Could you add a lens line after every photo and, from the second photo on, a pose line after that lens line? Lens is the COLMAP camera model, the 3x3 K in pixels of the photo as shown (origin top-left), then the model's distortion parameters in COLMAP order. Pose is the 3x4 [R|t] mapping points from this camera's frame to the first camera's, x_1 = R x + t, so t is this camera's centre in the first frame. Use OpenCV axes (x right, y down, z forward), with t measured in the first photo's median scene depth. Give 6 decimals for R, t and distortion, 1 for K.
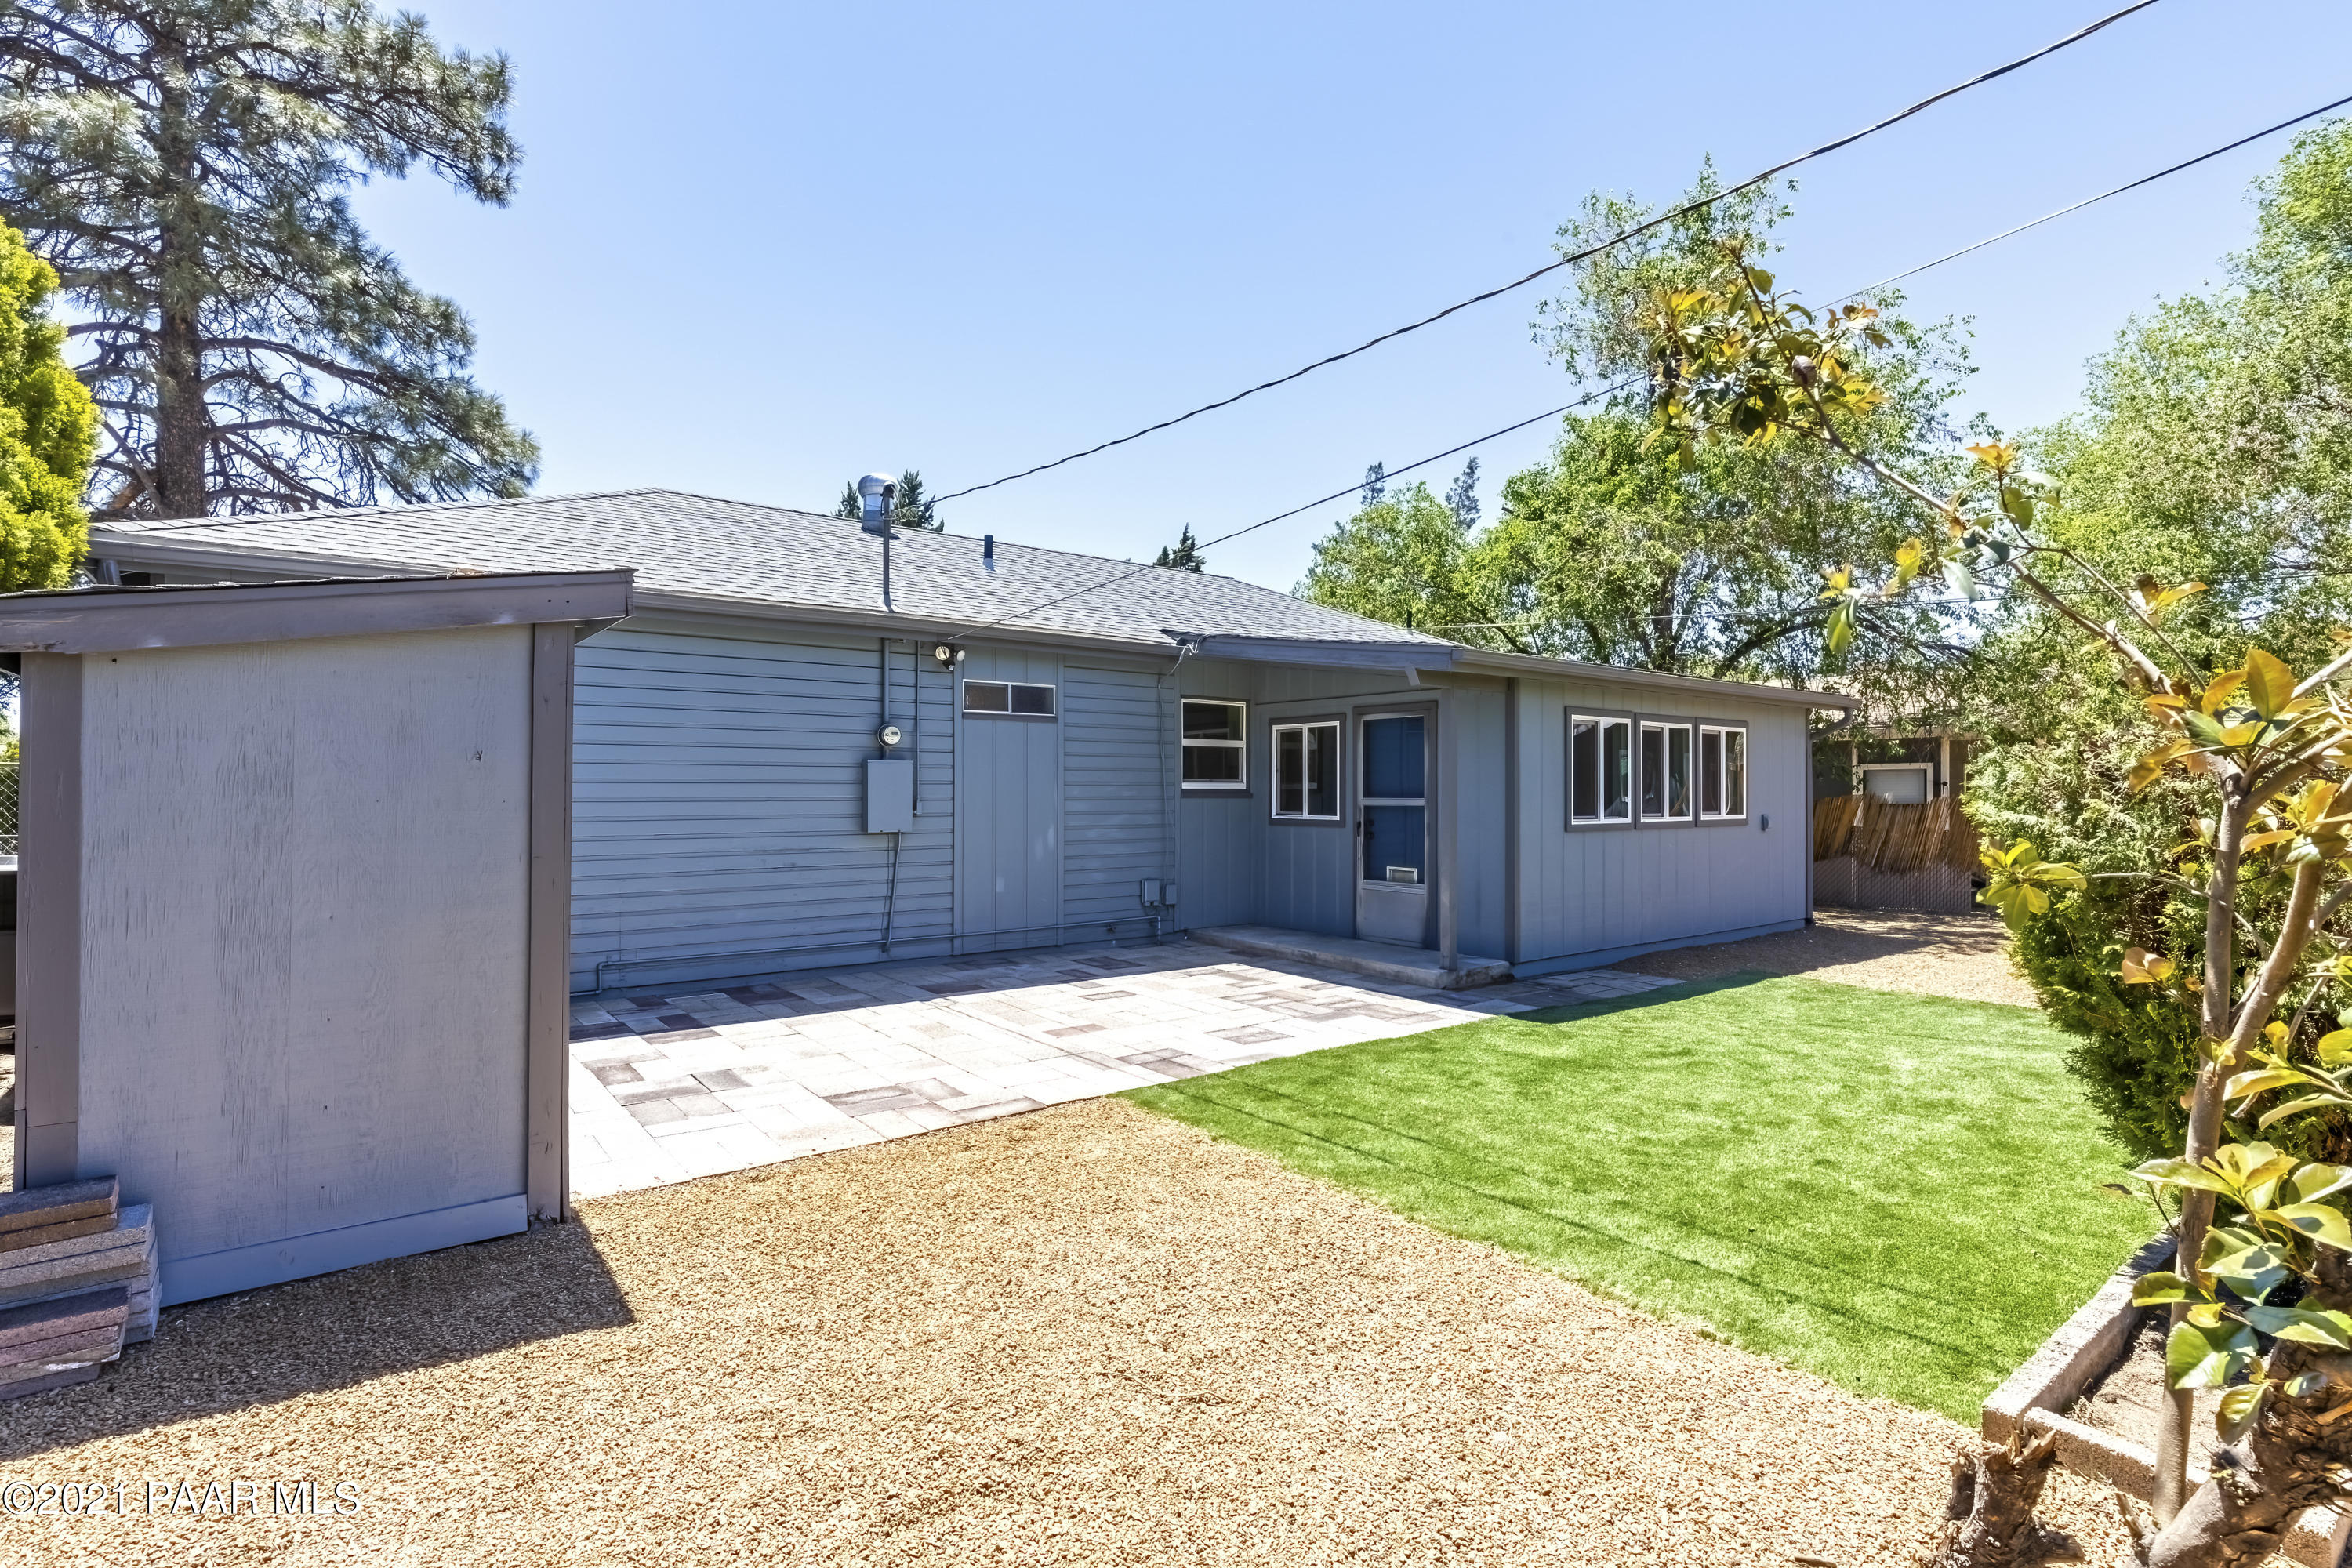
lens RADIAL K [[1101.6, 0, 1176.0], [0, 1101.6, 784.0], [0, 0, 1]] dist [0.001754, 0.000169]
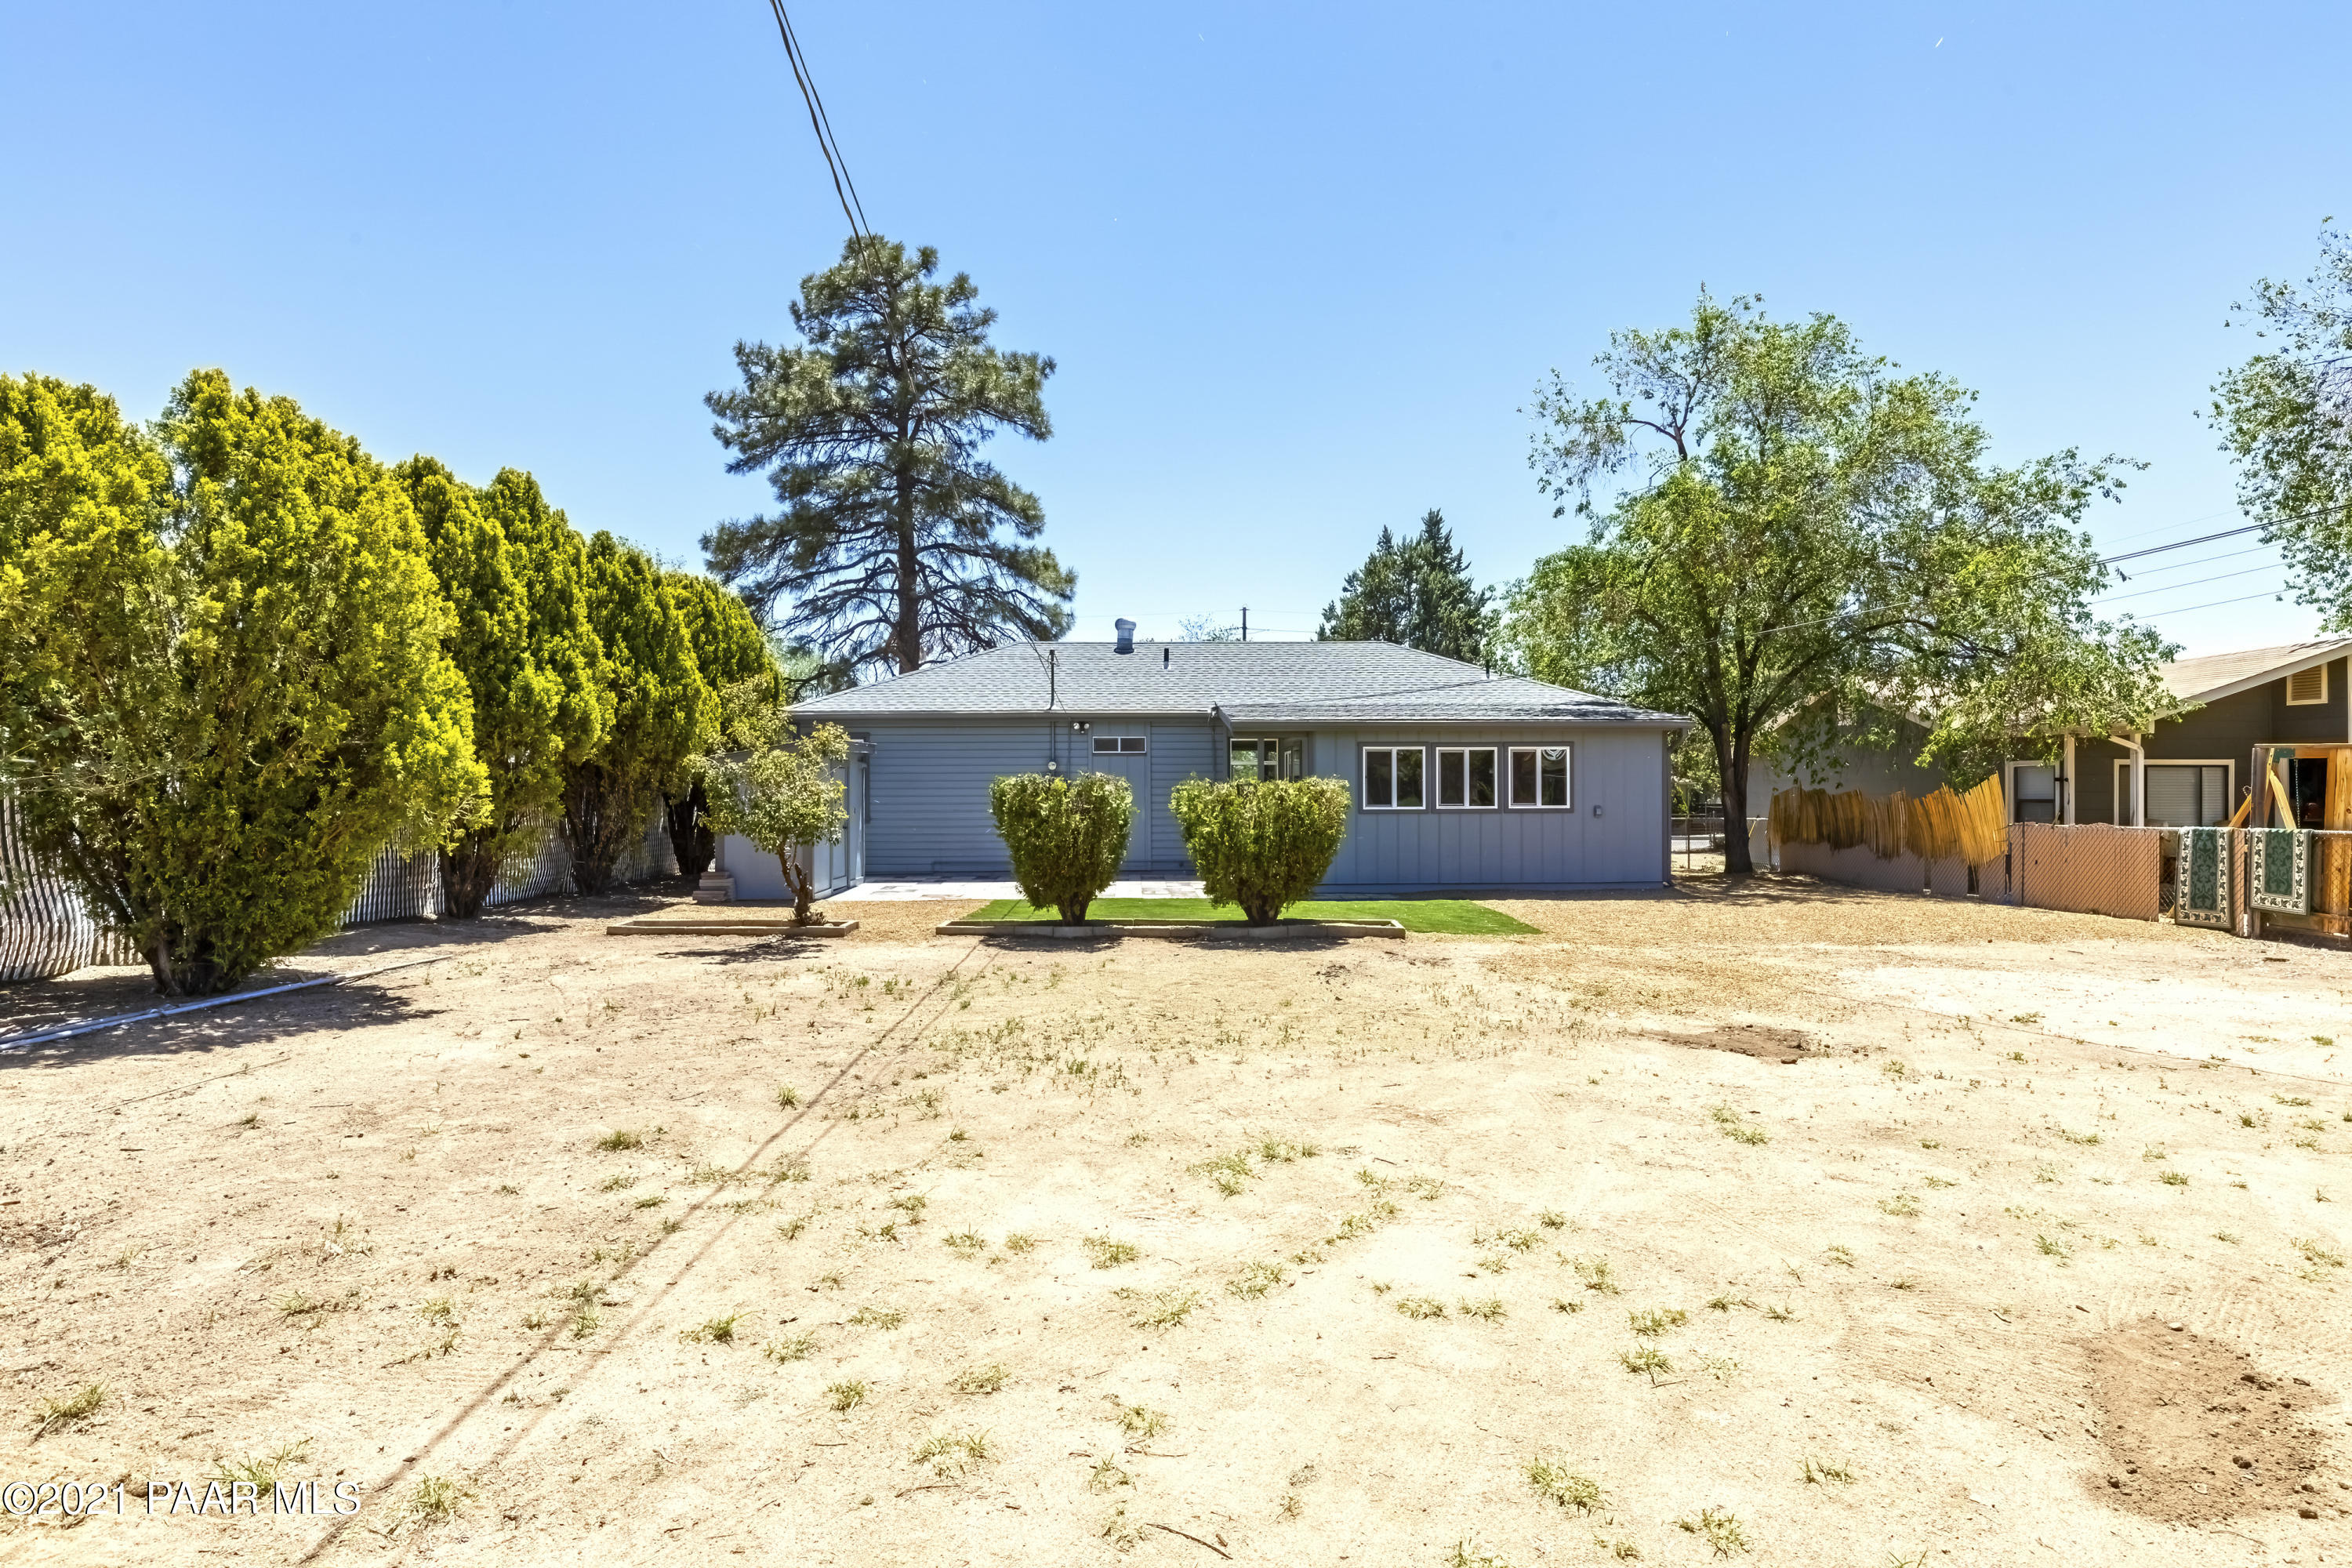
lens RADIAL K [[1188.5, 0, 1176.0], [0, 1188.5, 784.0], [0, 0, 1]] dist [-0.001429, -0.000043]
pose [[0.810915, -0.008579, -0.585101, 0.847000], [0.008483, 0.999960, -0.002906, 0.000088], [0.585102, -0.002607, 0.810955, -0.487752]]
